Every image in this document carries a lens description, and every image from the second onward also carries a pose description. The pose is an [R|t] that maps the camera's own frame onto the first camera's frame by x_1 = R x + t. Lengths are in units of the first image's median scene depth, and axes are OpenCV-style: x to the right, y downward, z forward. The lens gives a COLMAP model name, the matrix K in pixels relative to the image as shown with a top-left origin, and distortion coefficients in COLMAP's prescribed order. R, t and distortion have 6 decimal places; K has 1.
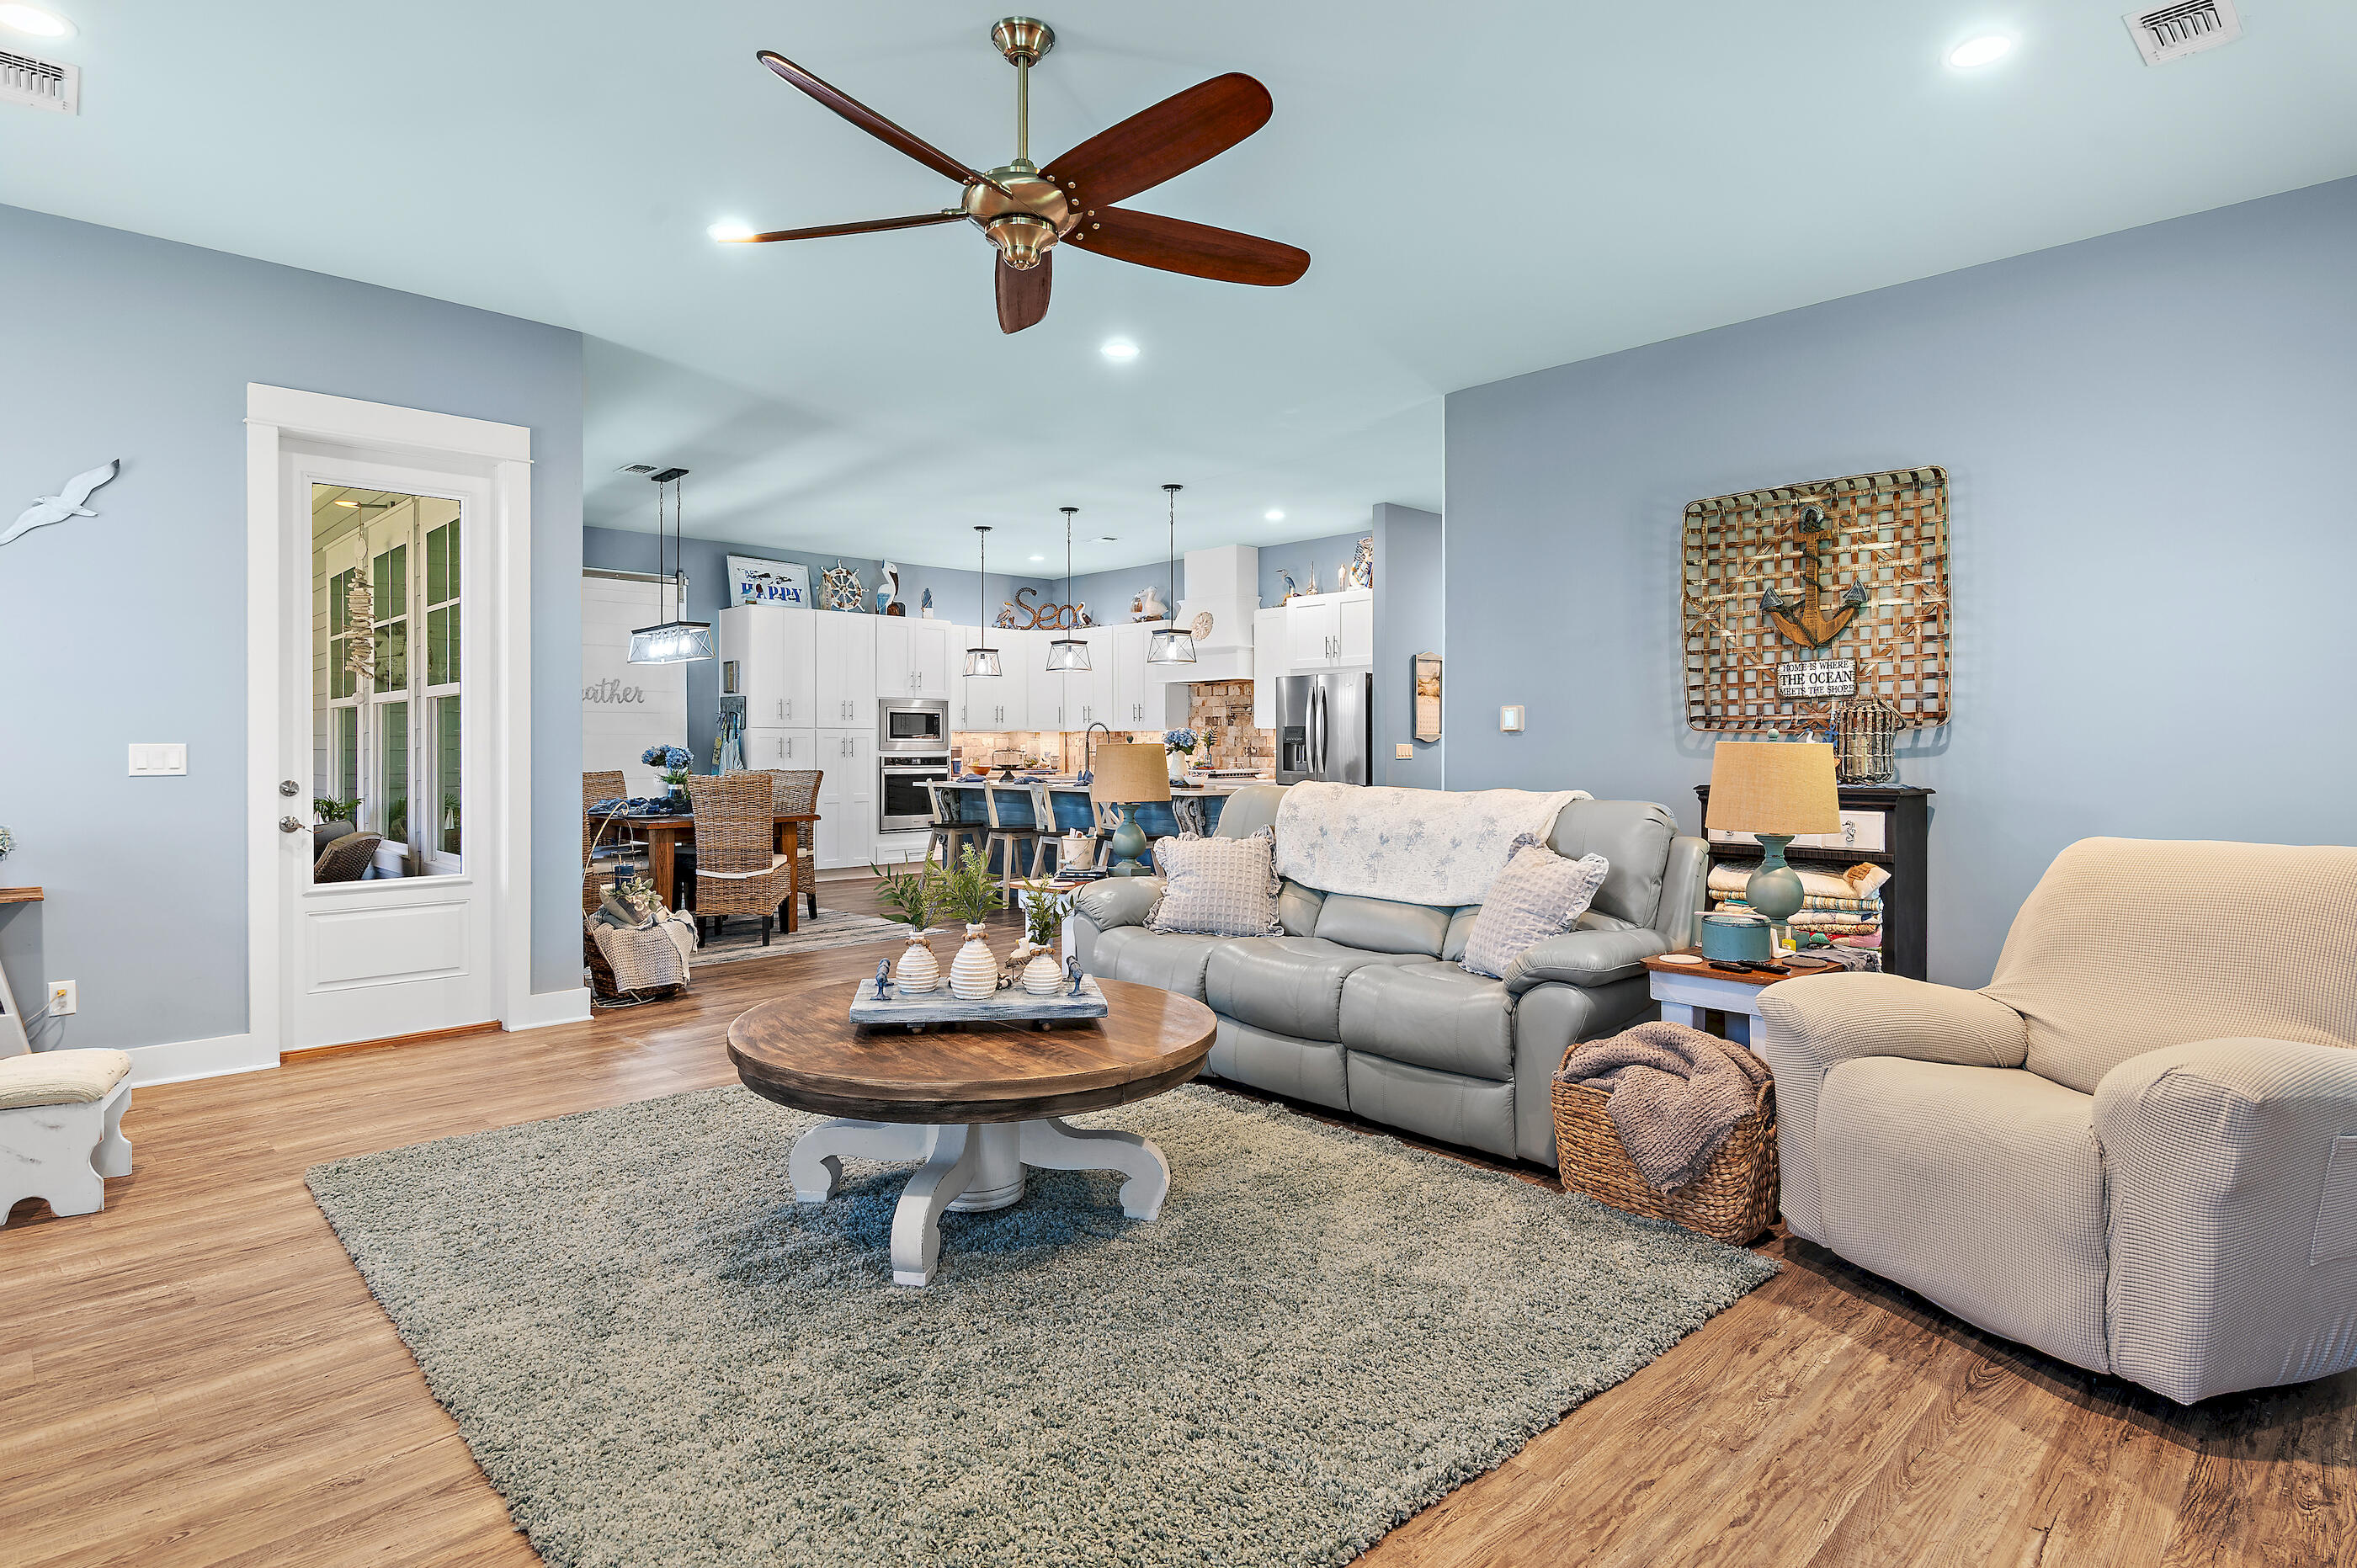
lens RADIAL K [[1254.3, 0, 1172.3], [0, 1254.3, 747.8], [0, 0, 1]] dist [-0.000970, -0.000005]
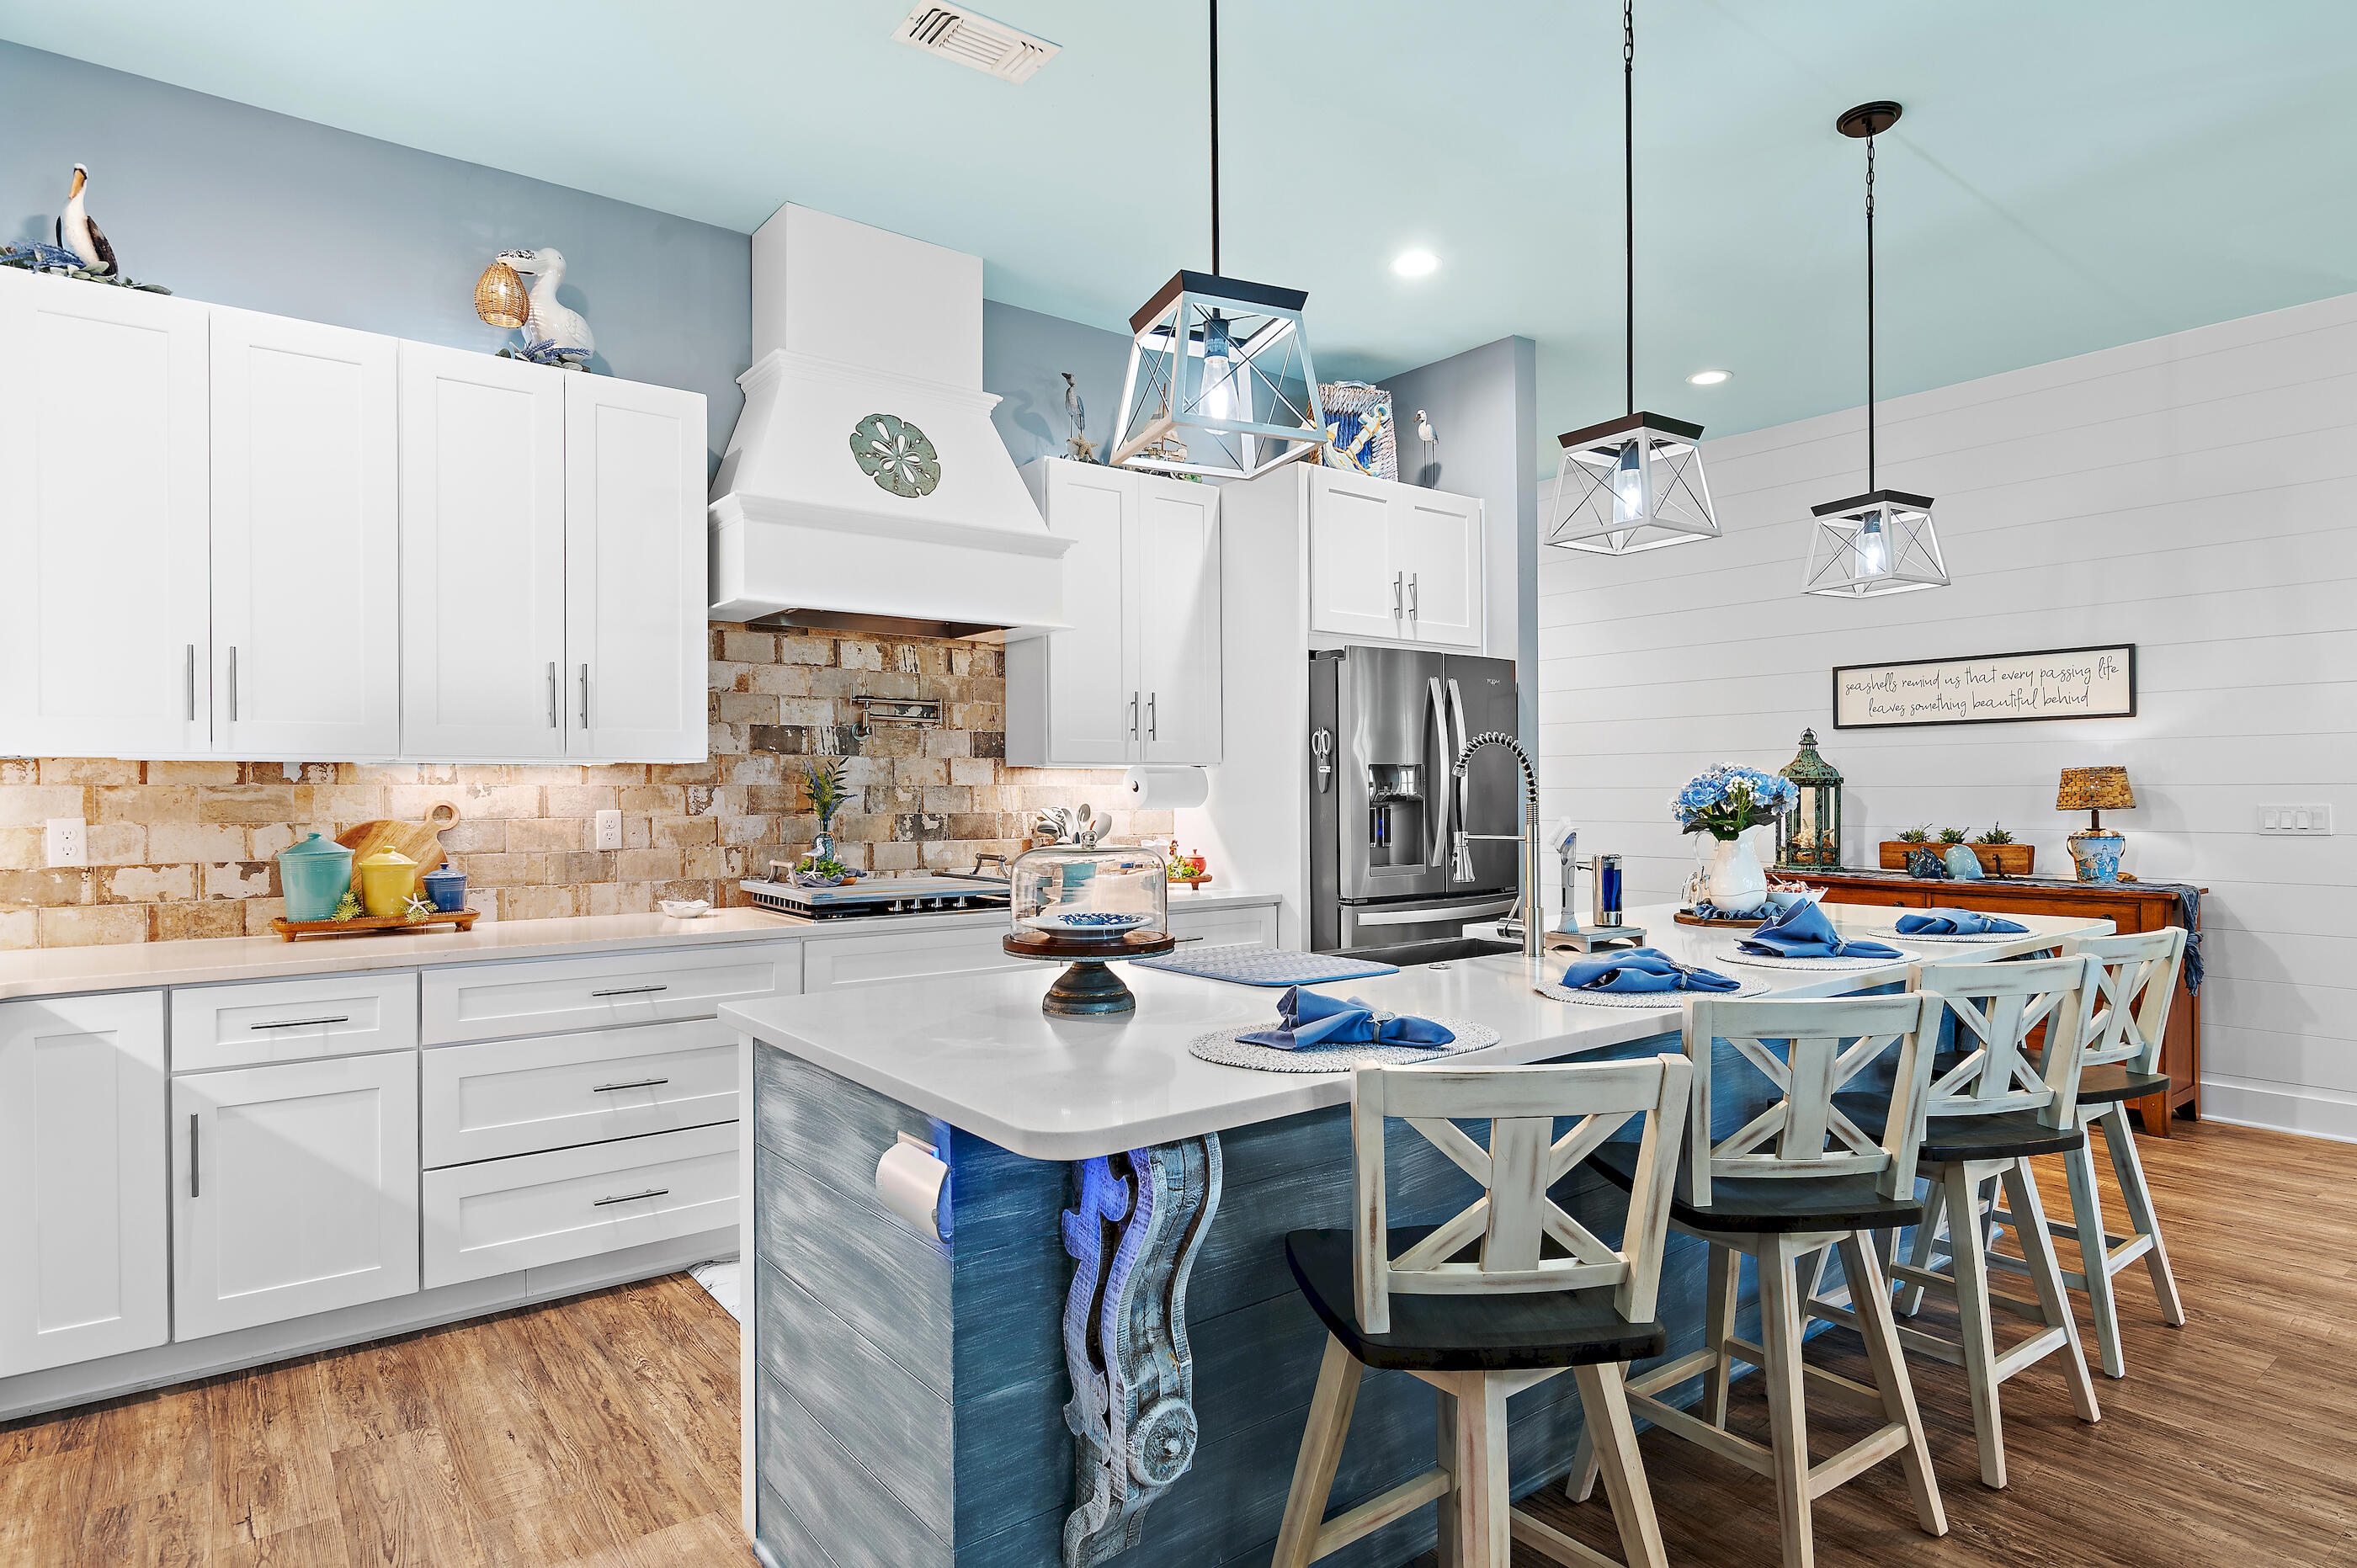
lens RADIAL K [[1275.2, 0, 1178.5], [0, 1275.2, 784.0], [0, 0, 1]] dist [-0.001815, 0.000146]
pose [[0.135649, 0.009008, 0.990716, -0.310400], [0.005604, 0.999936, -0.009859, -0.005563], [-0.990741, 0.006889, 0.135590, 0.906790]]
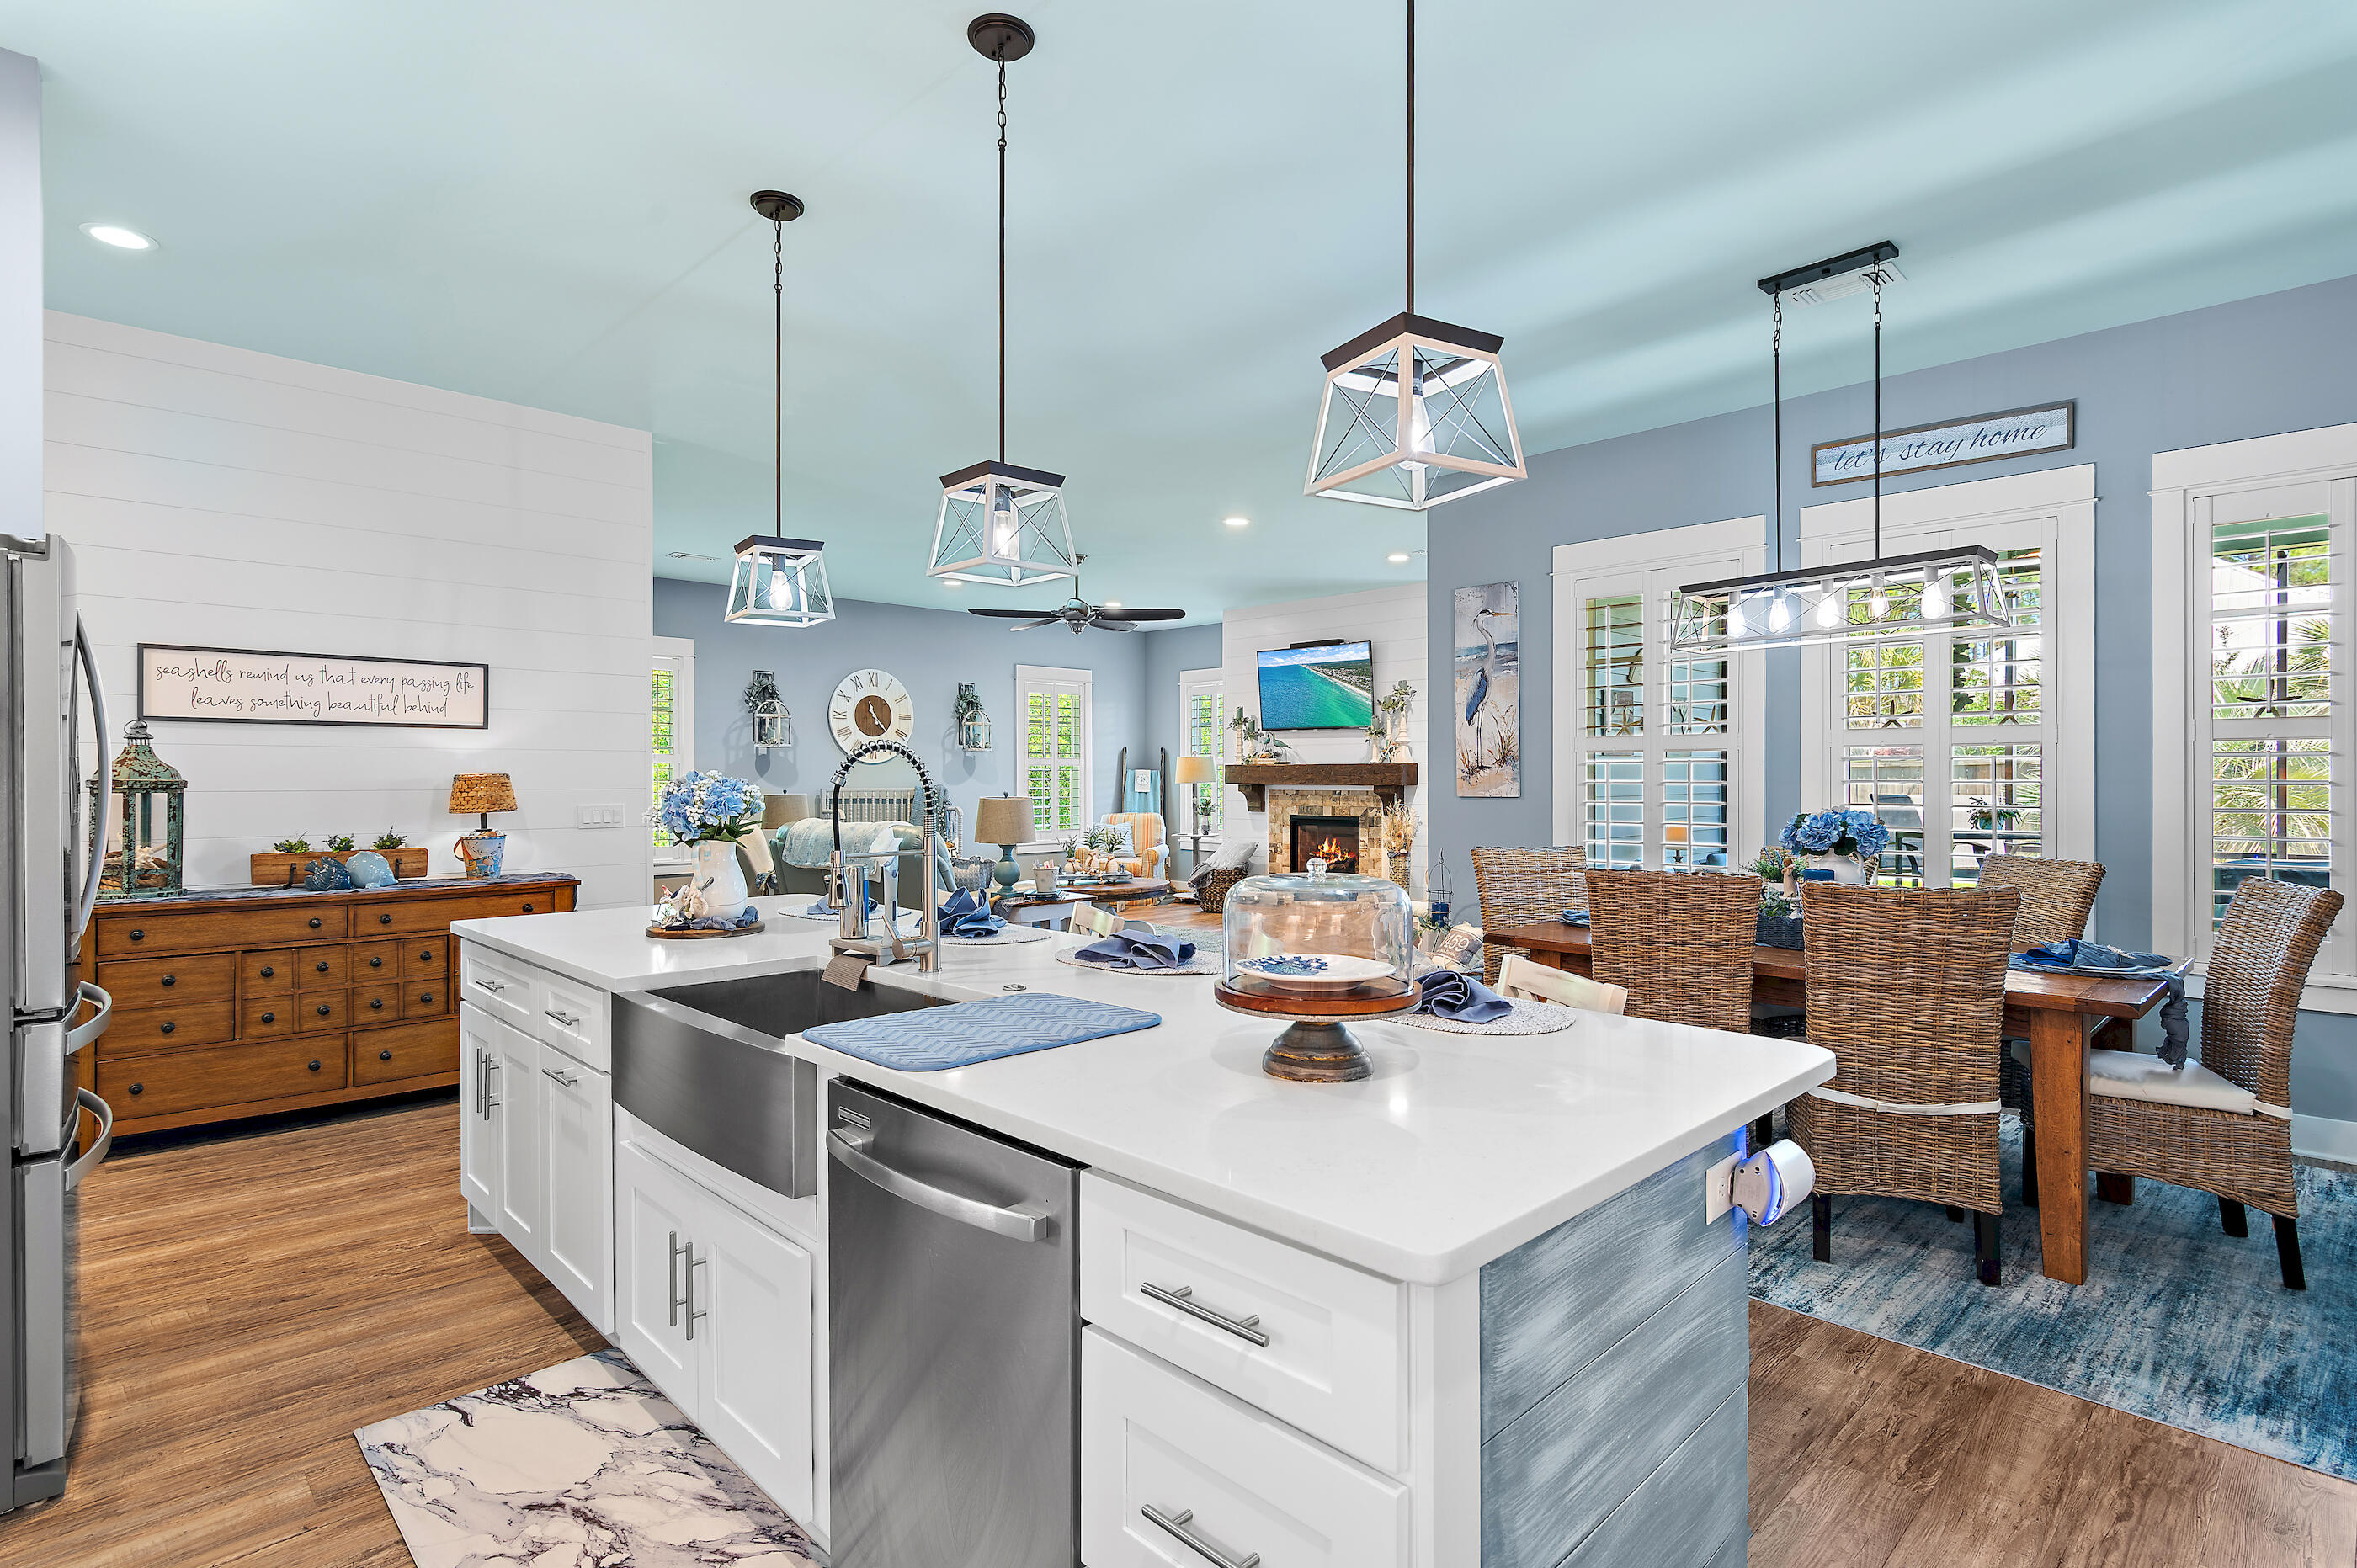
lens RADIAL K [[1167.2, 0, 1178.5], [0, 1167.2, 784.0], [0, 0, 1]] dist [0.002047, 0.000218]
pose [[-0.999876, 0.004473, 0.015116, -0.104680], [0.004549, 0.999977, 0.005037, -0.010980], [-0.015093, 0.005105, -0.999873, 1.094086]]
